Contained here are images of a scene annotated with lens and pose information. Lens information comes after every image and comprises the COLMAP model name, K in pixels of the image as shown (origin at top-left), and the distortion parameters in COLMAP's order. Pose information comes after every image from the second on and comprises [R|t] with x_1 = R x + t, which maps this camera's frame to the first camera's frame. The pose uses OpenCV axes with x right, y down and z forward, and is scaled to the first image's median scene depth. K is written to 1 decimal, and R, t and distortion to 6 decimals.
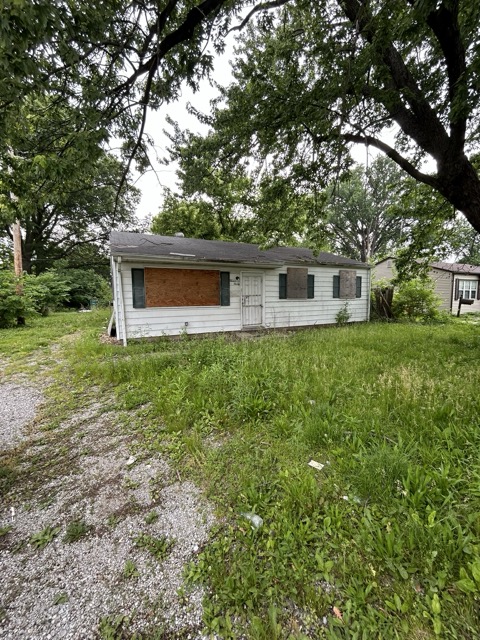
lens RADIAL K [[259.4, 0, 243.8], [0, 259.4, 317.1], [0, 0, 1]] dist [-0.000076, -0.000808]
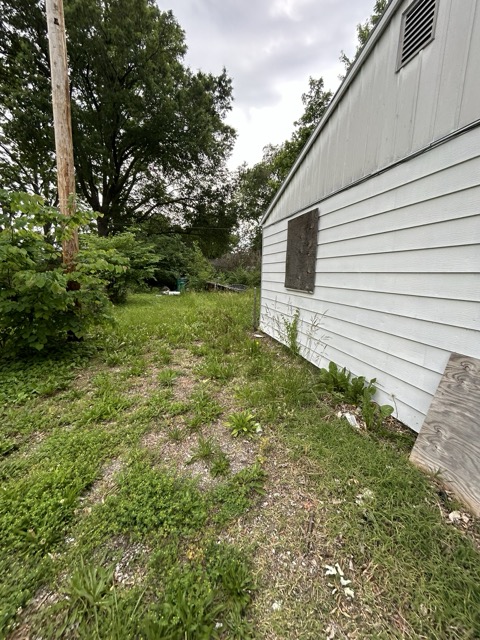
lens RADIAL K [[259.4, 0, 241.8], [0, 259.4, 316.6], [0, 0, 1]] dist [-0.000076, -0.000808]
pose [[0.974773, 0.069429, -0.212123, -0.623959], [-0.051904, 0.994846, 0.087103, -0.069821], [0.217078, -0.073896, 0.973353, 0.802415]]
